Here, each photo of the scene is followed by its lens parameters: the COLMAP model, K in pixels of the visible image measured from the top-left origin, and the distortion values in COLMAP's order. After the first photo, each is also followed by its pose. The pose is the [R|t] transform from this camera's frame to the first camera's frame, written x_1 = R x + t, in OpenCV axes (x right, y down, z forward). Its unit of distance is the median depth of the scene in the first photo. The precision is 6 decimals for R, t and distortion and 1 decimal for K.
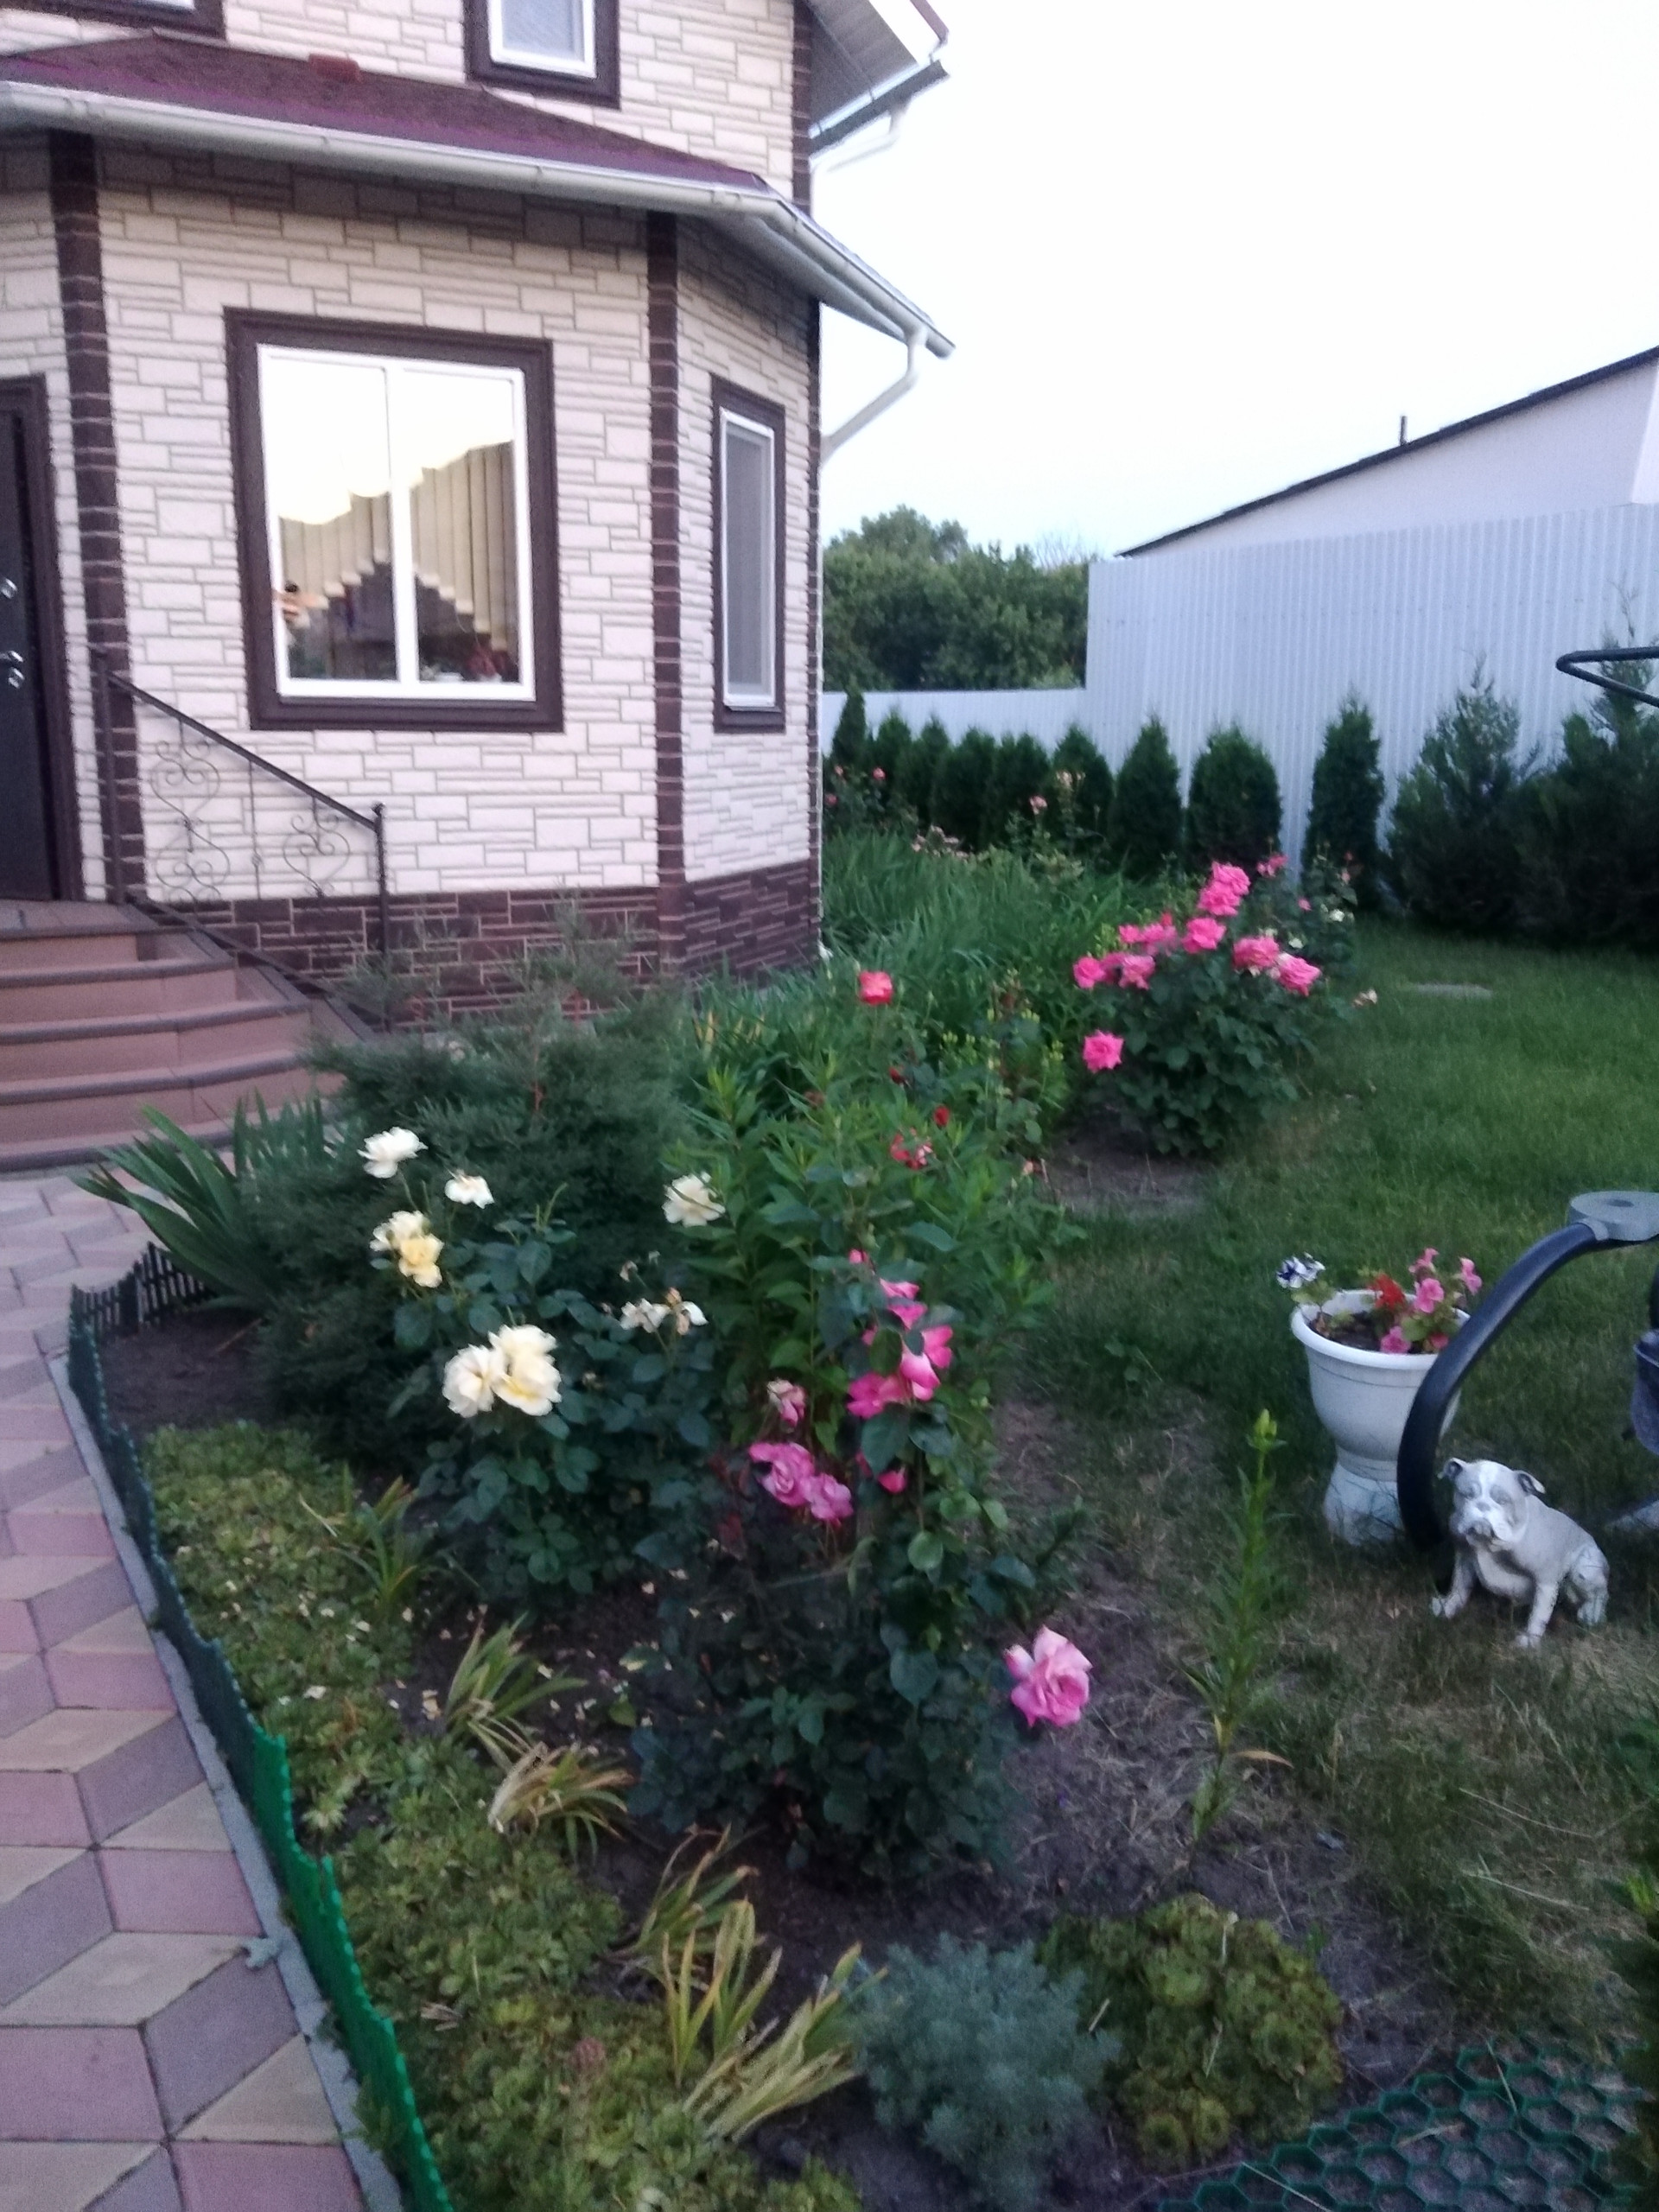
lens RADIAL K [[1745.1, 0, 827.6], [0, 1745.1, 1112.9], [0, 0, 1]] dist [0.013685, -0.058183]
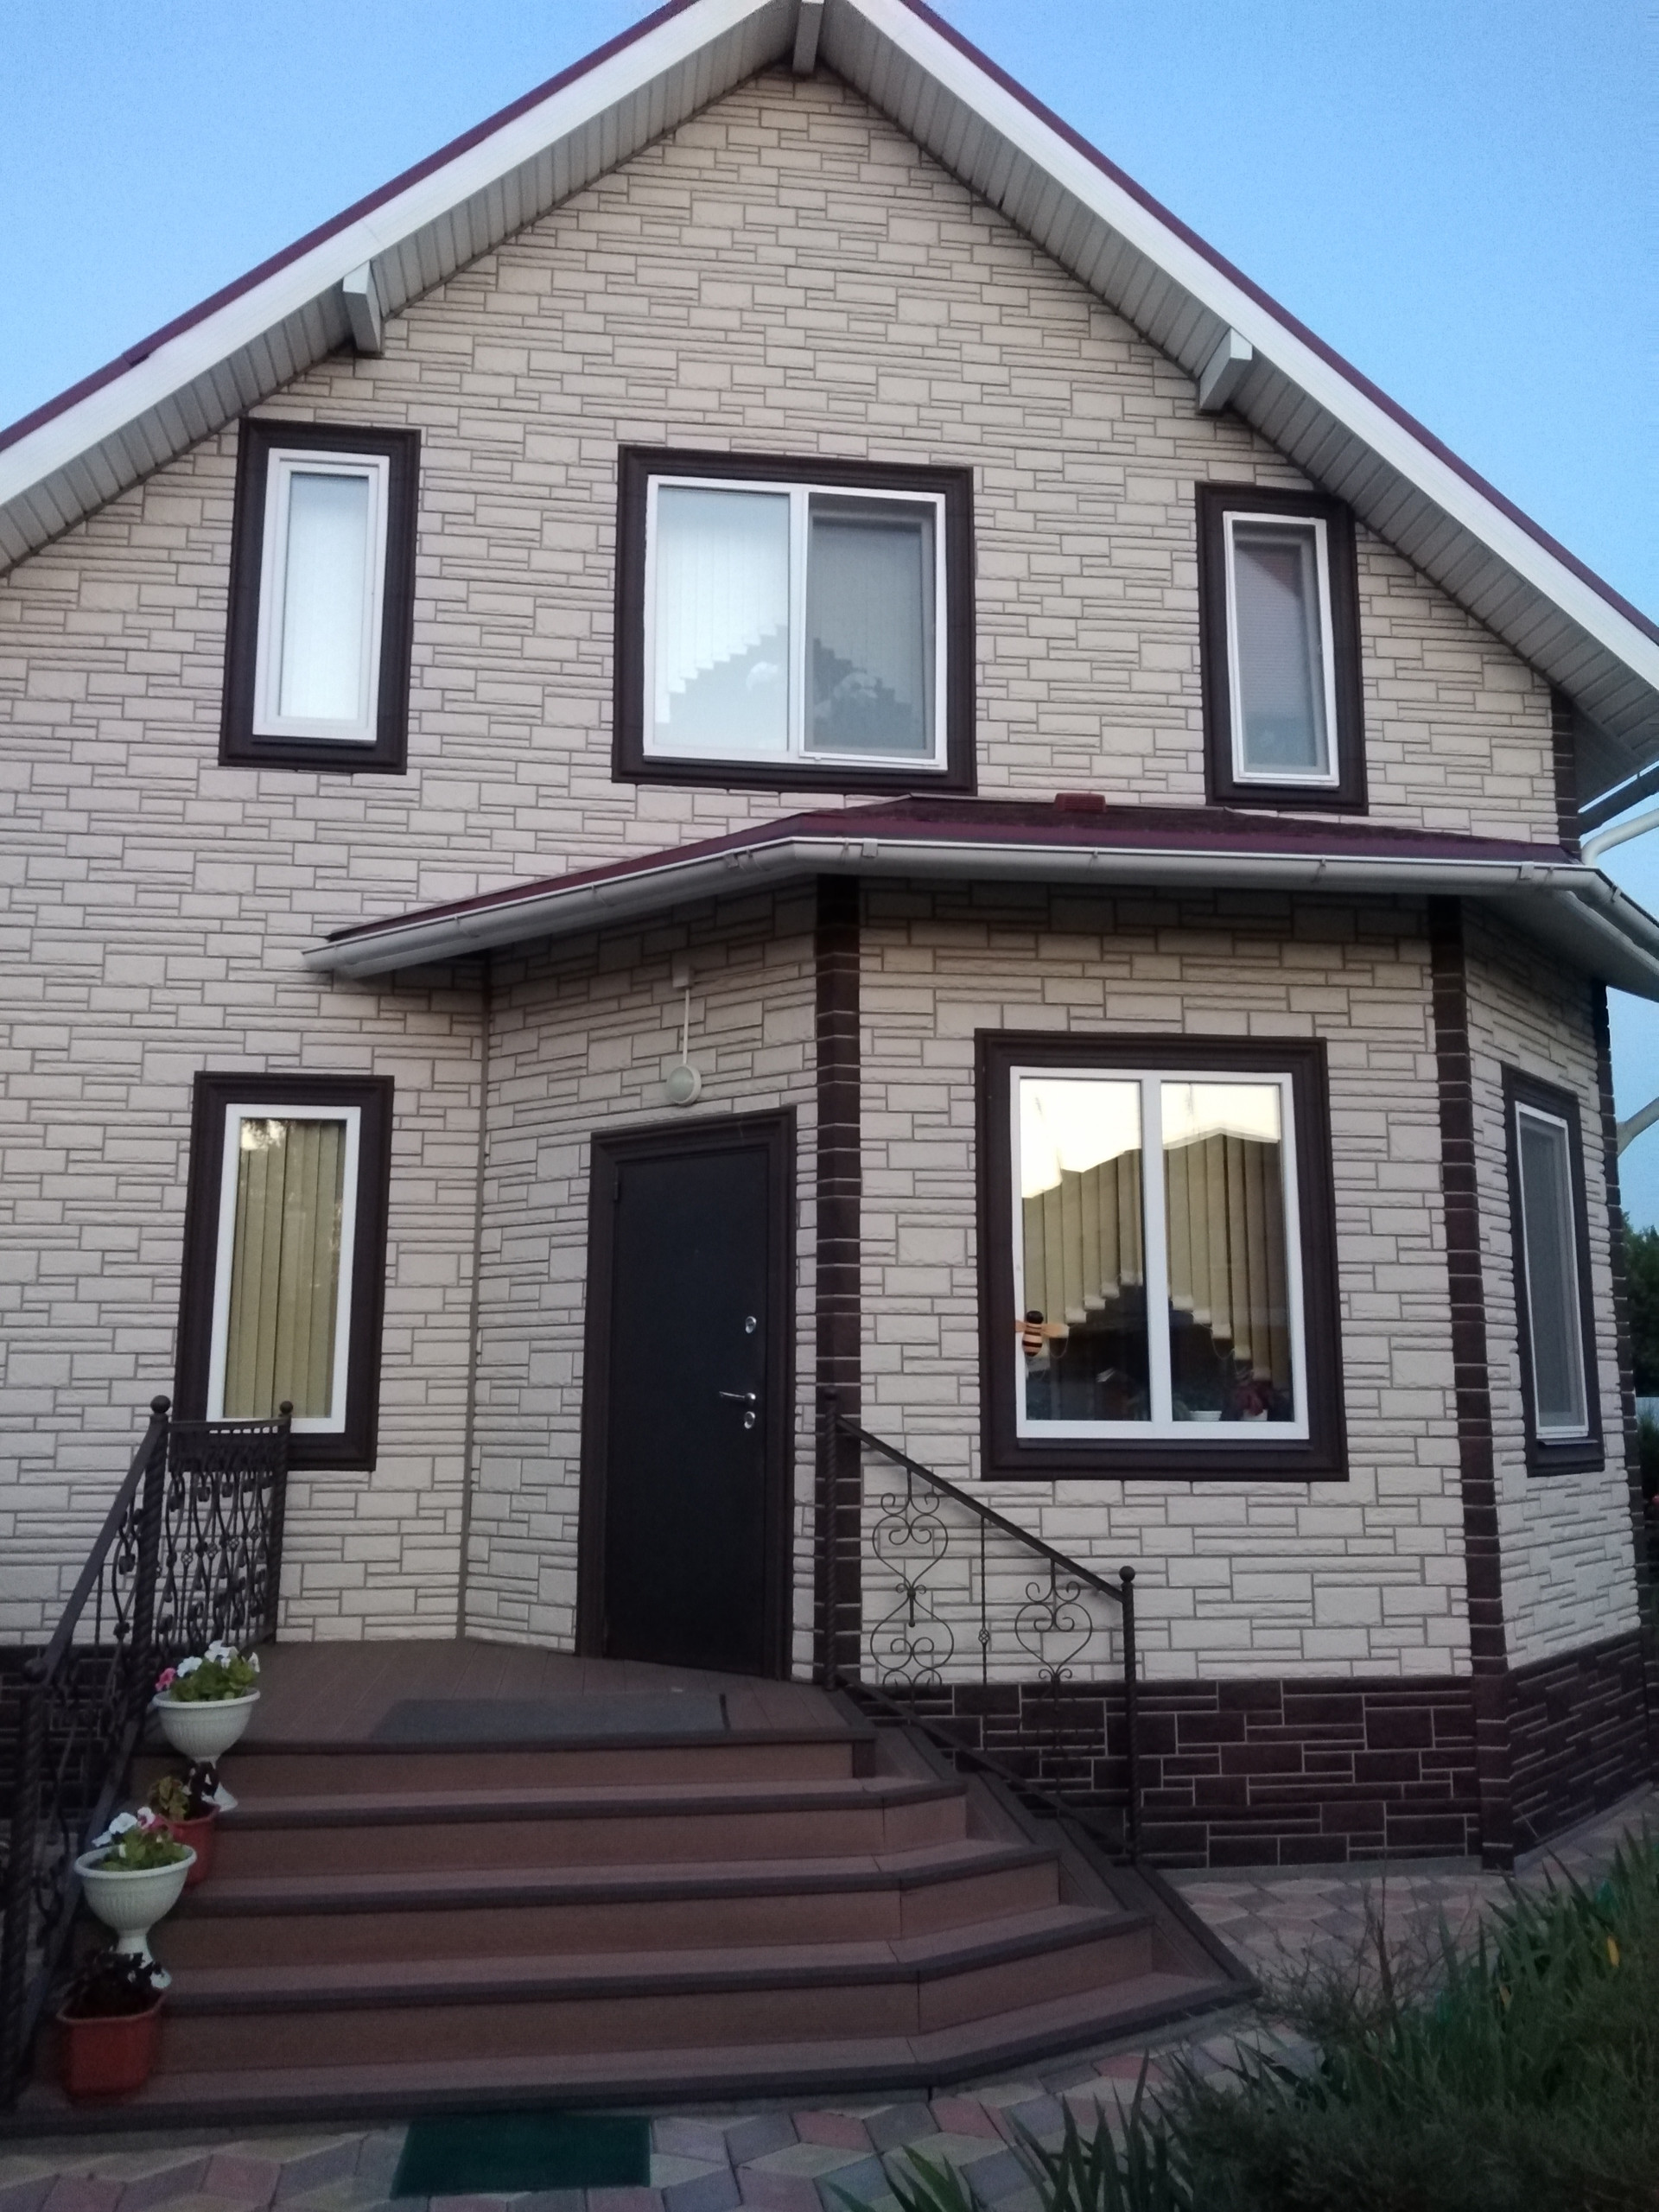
lens RADIAL K [[1725.8, 0, 829.5], [0, 1725.8, 1106.0], [0, 0, 1]] dist [0.066636, -0.139164]
pose [[0.938528, -0.063019, -0.339402, -0.096361], [-0.071499, 0.926388, -0.369720, -0.065572], [0.337717, 0.371259, 0.864936, 0.160890]]
